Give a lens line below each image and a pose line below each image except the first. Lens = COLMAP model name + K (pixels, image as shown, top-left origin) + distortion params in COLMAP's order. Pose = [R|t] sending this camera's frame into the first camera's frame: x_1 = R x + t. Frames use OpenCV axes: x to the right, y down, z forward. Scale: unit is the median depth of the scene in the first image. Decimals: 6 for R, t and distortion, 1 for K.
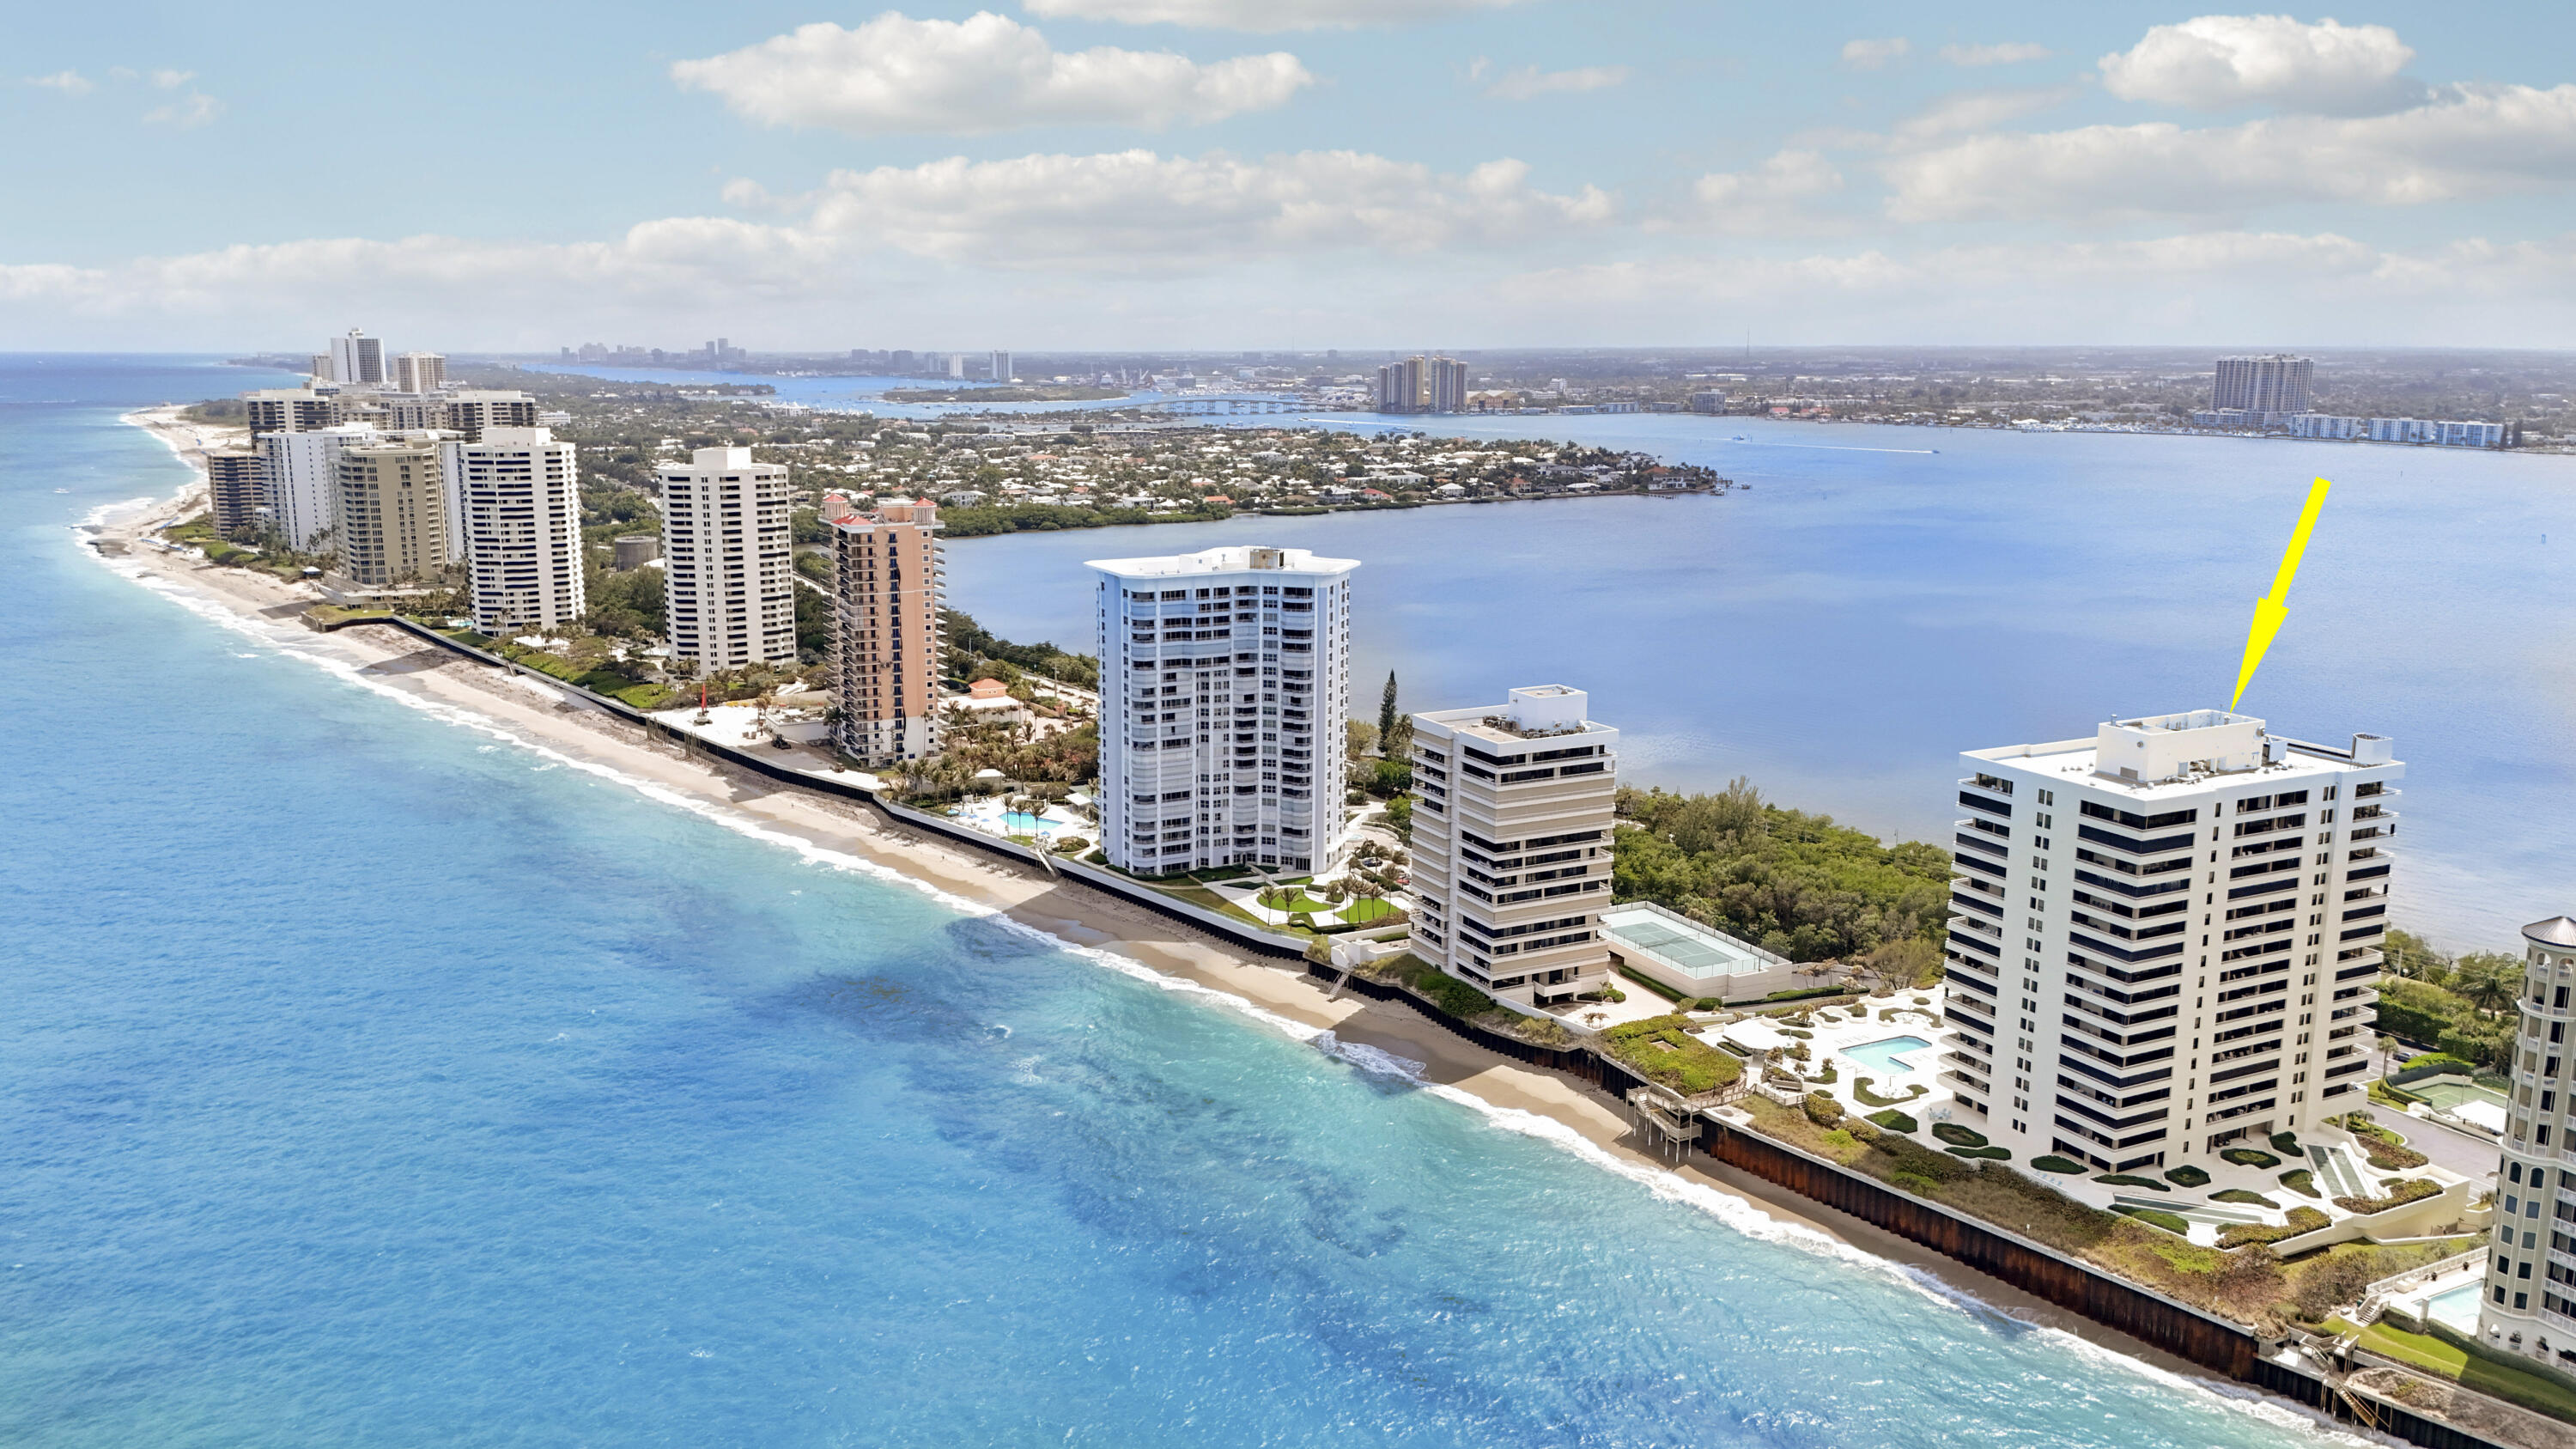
lens RADIAL K [[1944.1, 0, 1288.0], [0, 1944.1, 724.5], [0, 0, 1]] dist [0.006930, 0.005998]
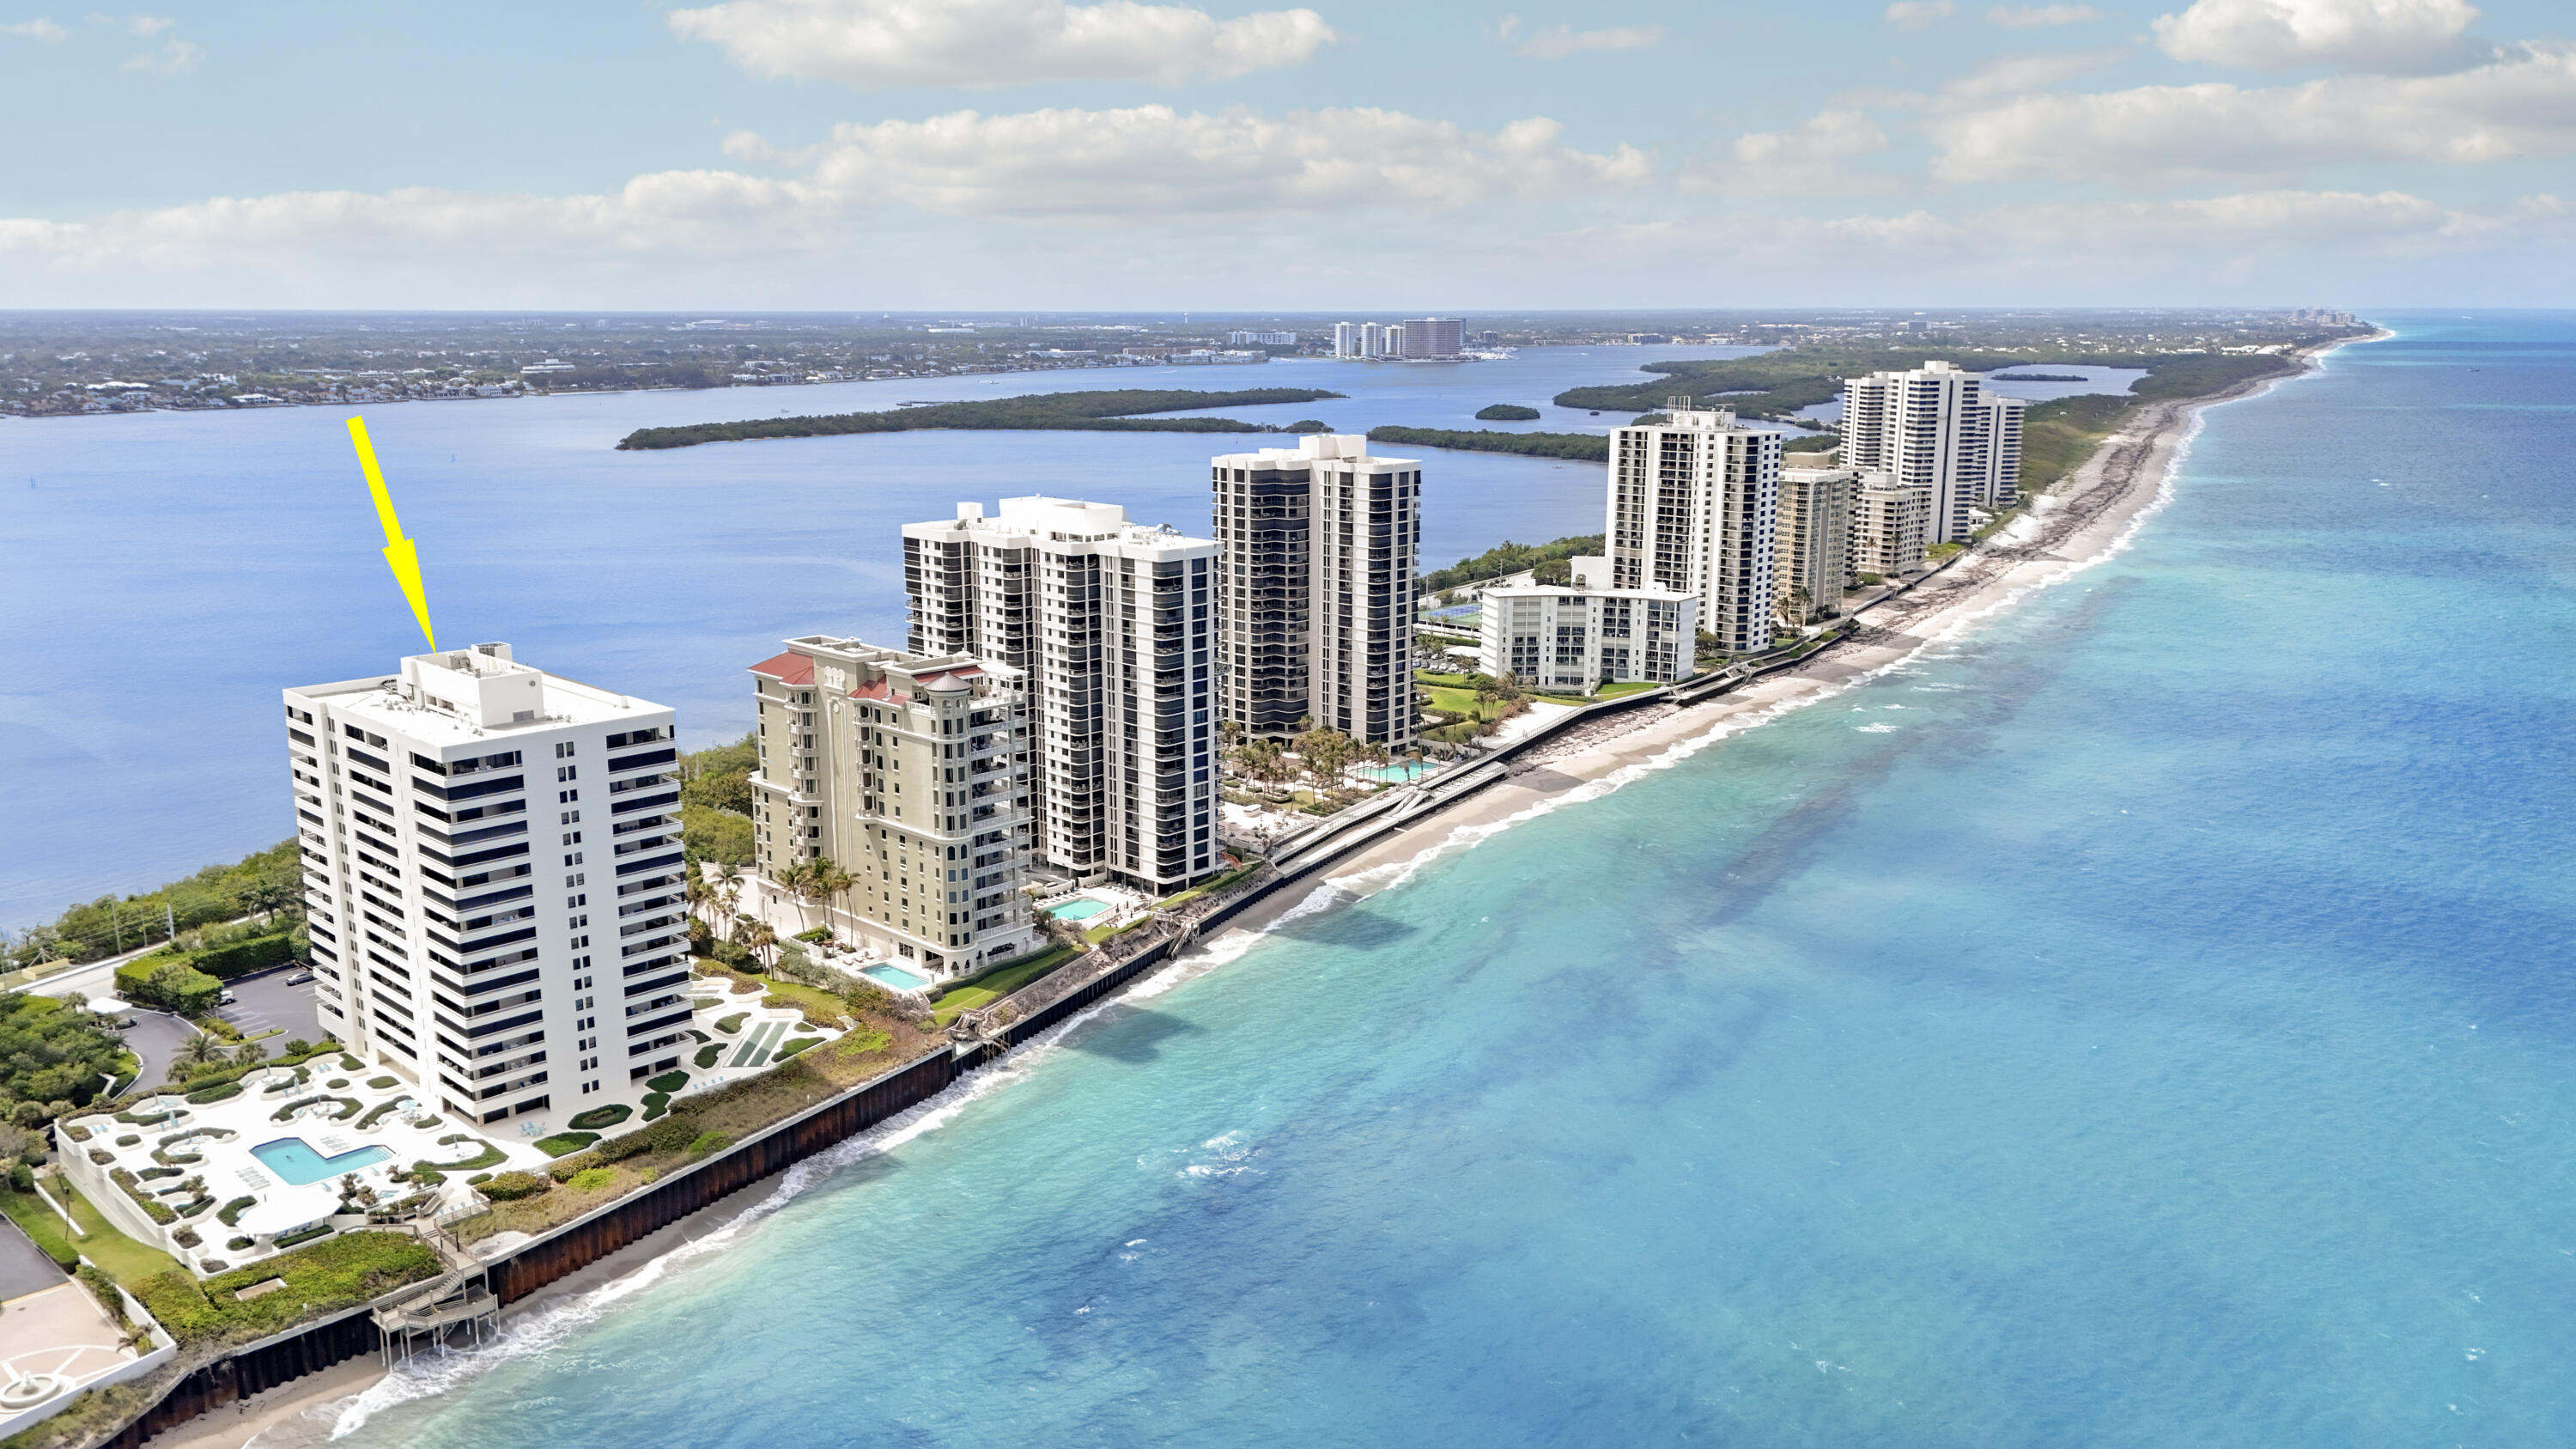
lens RADIAL K [[1944.1, 0, 1288.0], [0, 1944.1, 724.5], [0, 0, 1]] dist [0.006930, 0.005998]
pose [[-0.323454, -0.221015, 0.920071, -0.630922], [0.178288, 0.940690, 0.288646, -0.194682], [-0.929296, 0.257401, -0.264866, 0.943480]]
